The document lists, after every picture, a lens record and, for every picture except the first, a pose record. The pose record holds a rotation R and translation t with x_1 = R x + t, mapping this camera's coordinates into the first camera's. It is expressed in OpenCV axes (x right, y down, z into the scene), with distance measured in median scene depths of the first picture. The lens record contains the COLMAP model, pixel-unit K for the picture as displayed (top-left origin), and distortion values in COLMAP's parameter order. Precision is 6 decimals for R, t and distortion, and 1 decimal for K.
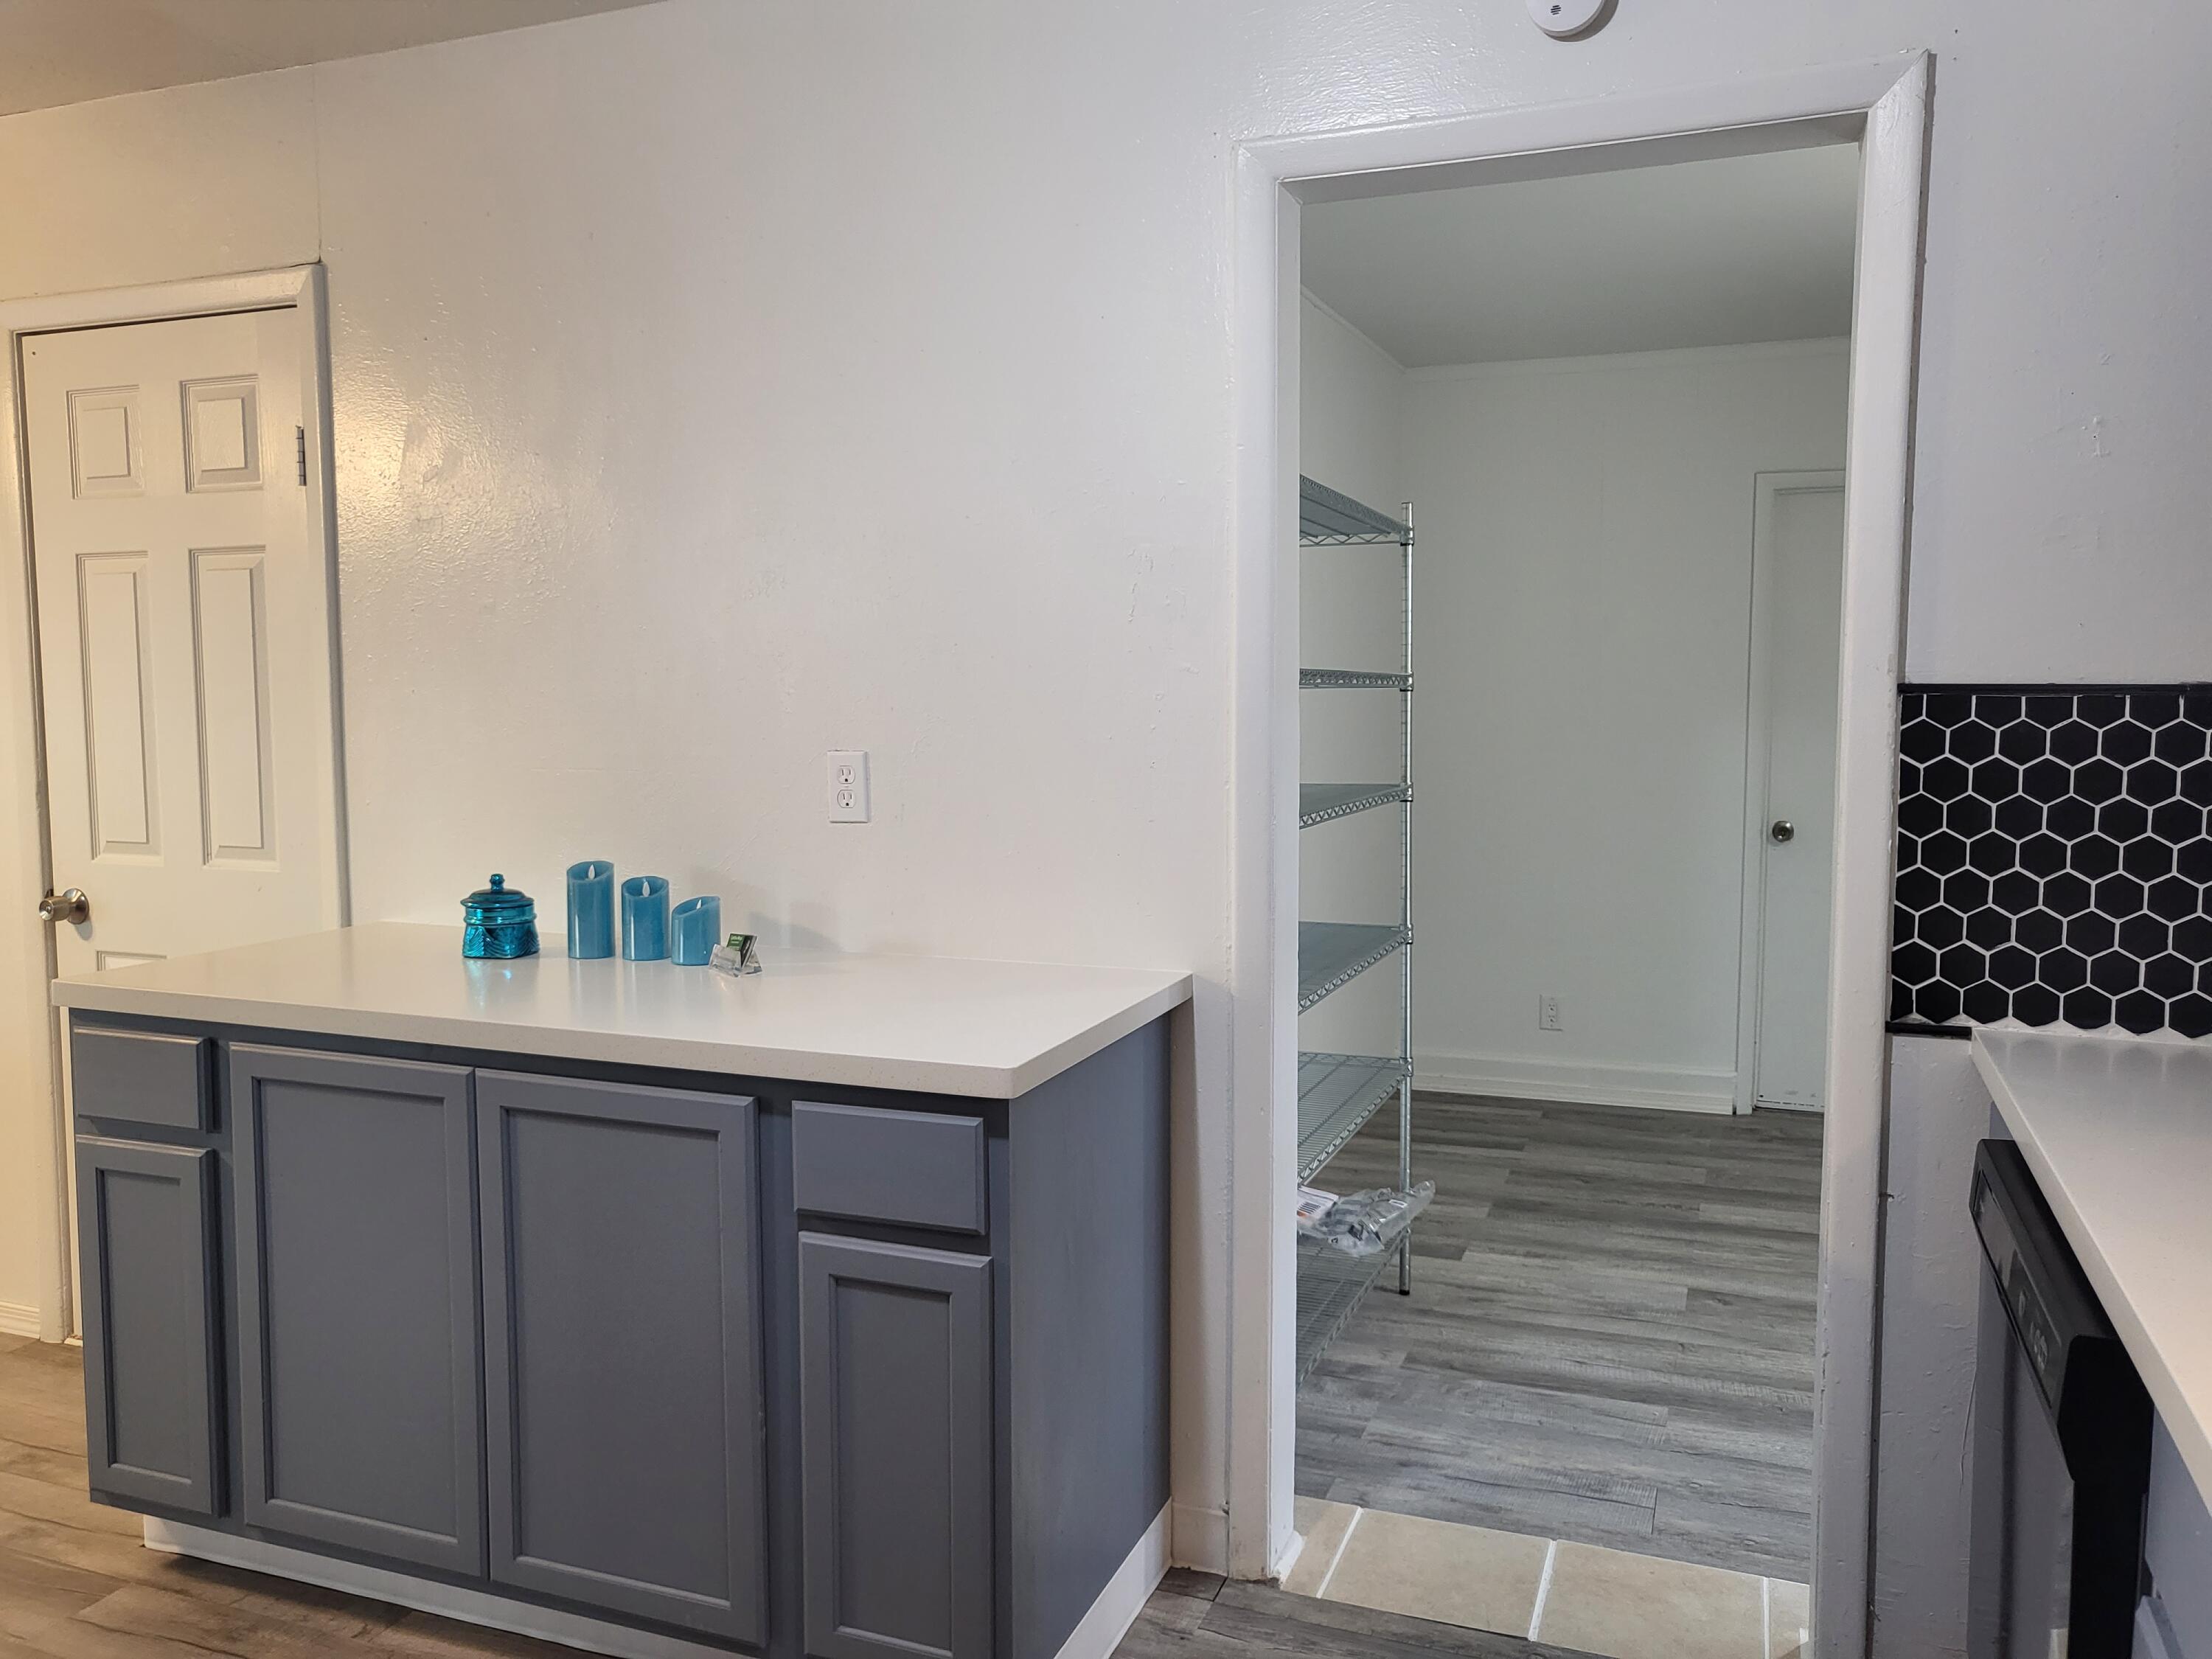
lens RADIAL K [[1723.1, 0, 1091.9], [0, 1723.1, 822.9], [0, 0, 1]] dist [-0.023969, 0.067614]
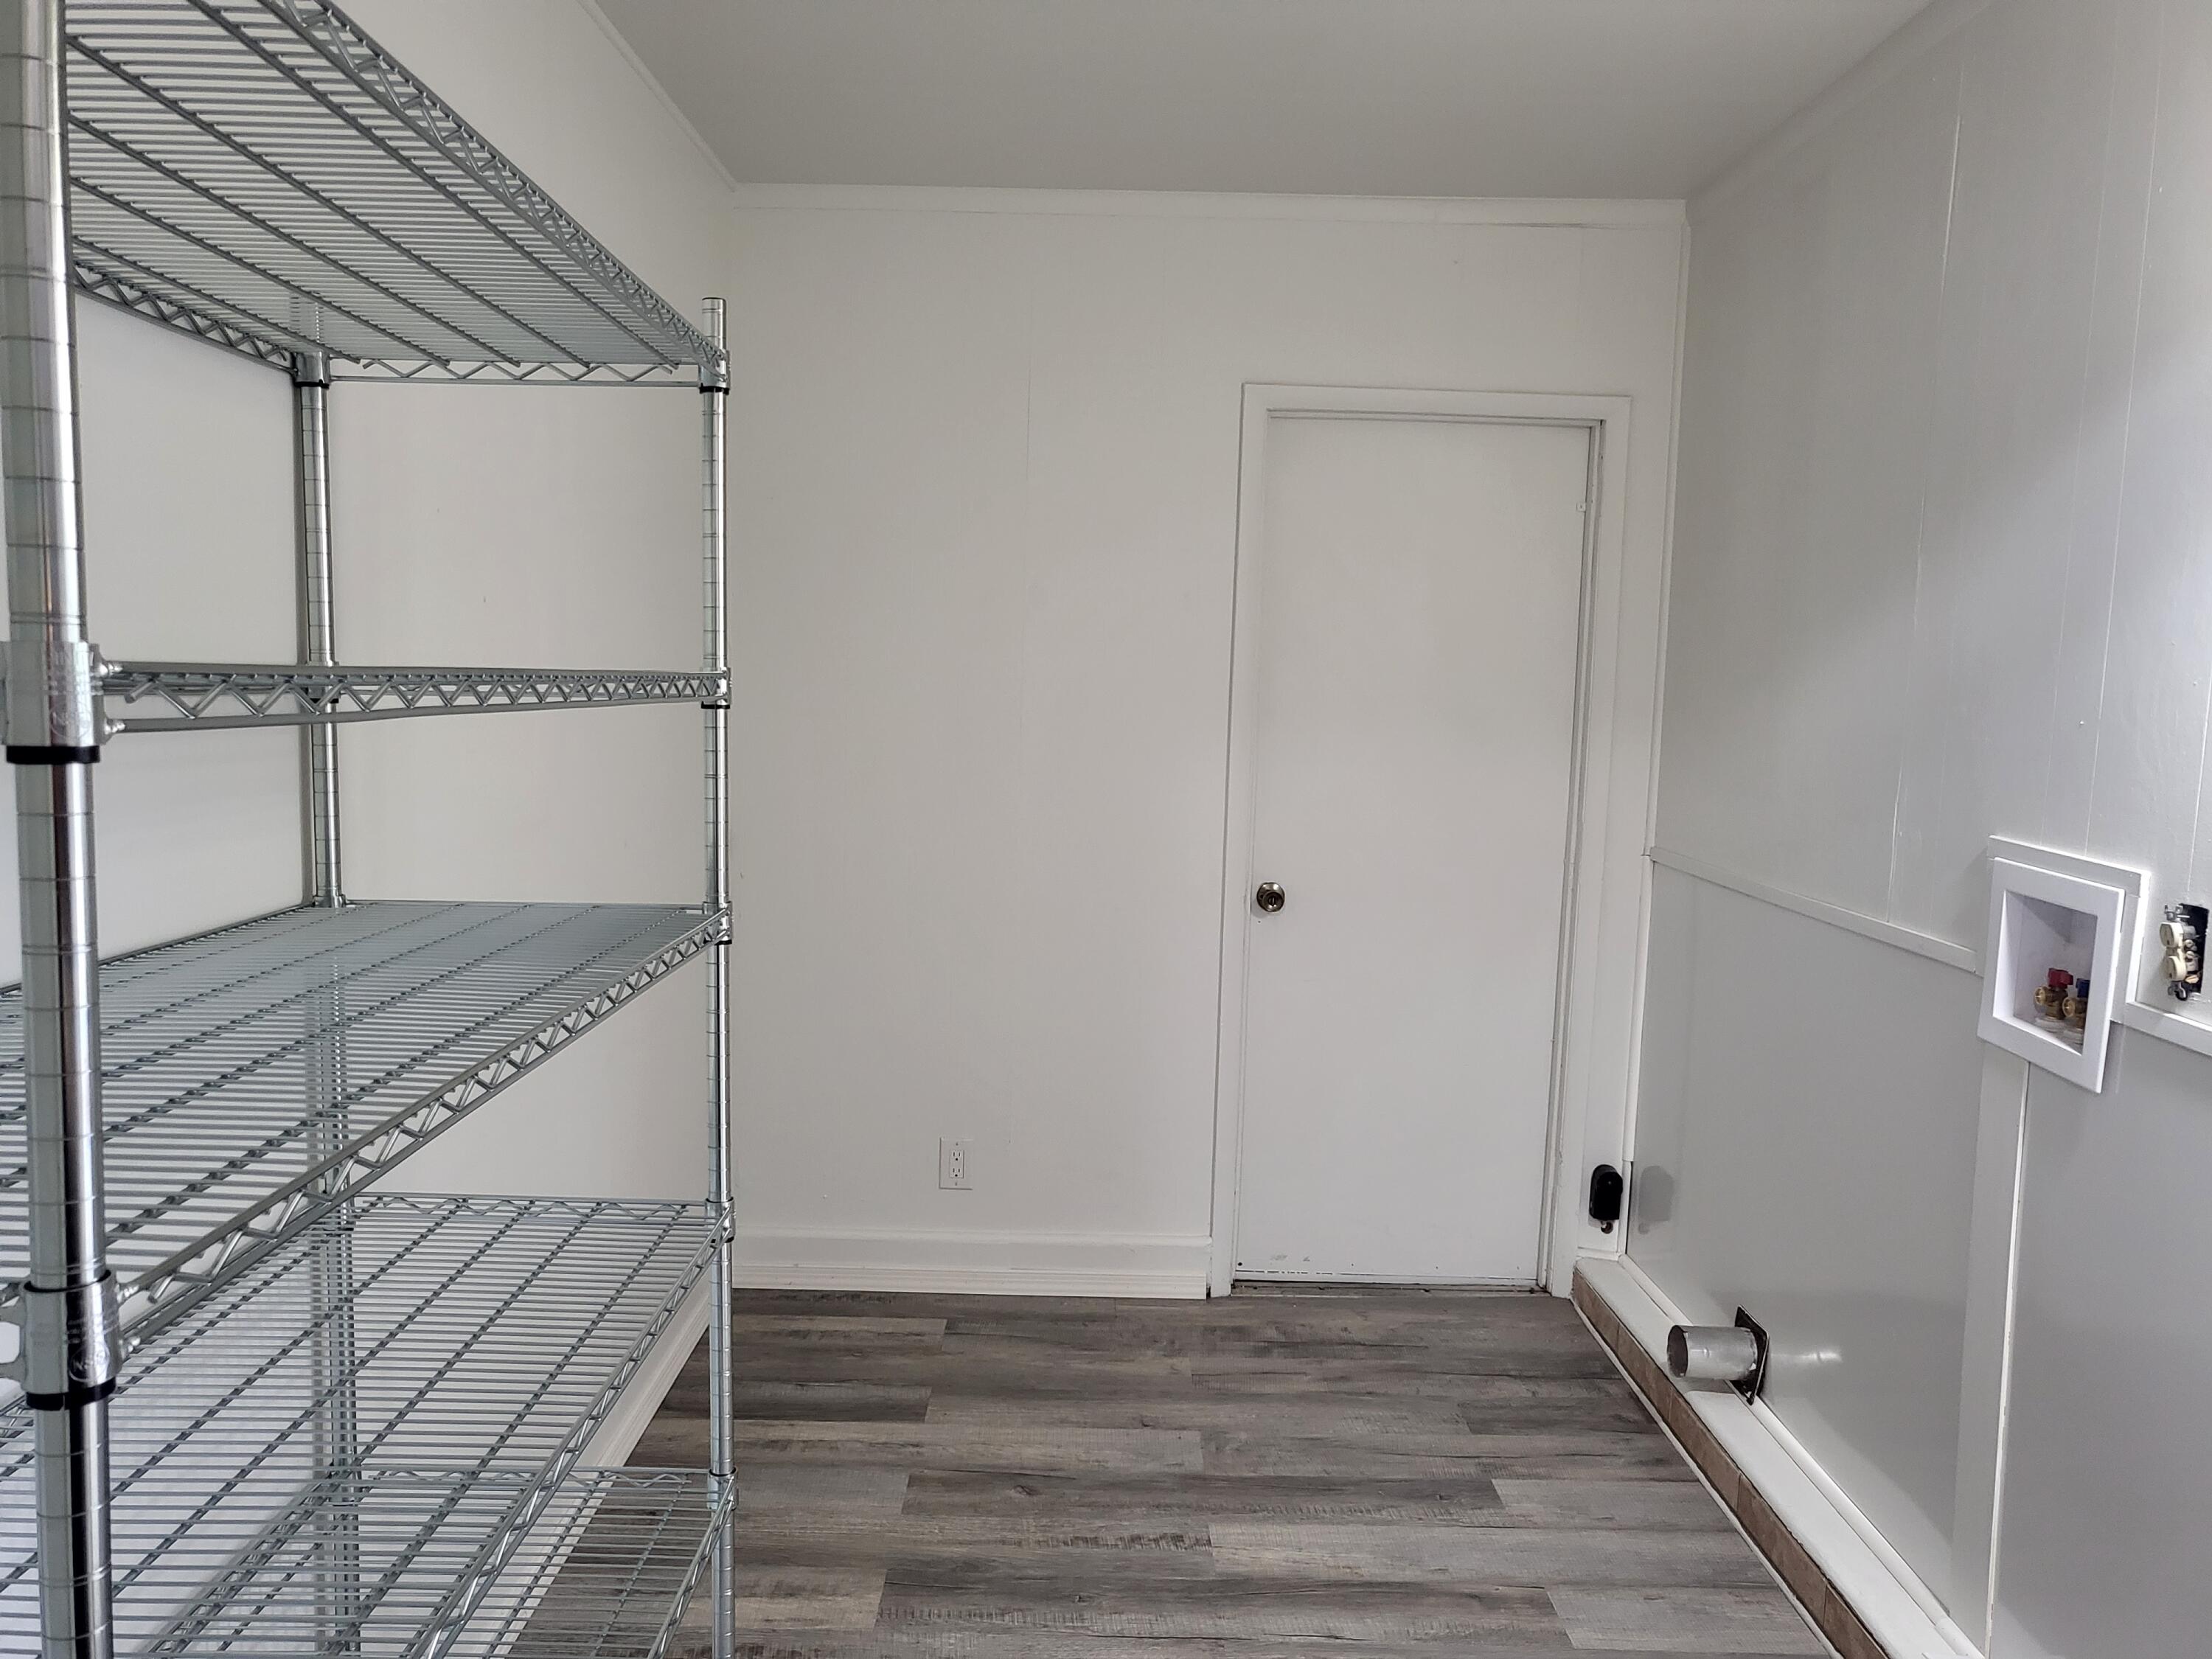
lens RADIAL K [[1723.1, 0, 1091.4], [0, 1723.1, 841.4], [0, 0, 1]] dist [-0.023969, 0.067614]
pose [[0.931659, -0.010566, 0.363180, 0.082342], [0.001723, 0.999694, 0.024665, -0.039504], [-0.363330, -0.022354, 0.931392, 0.403868]]
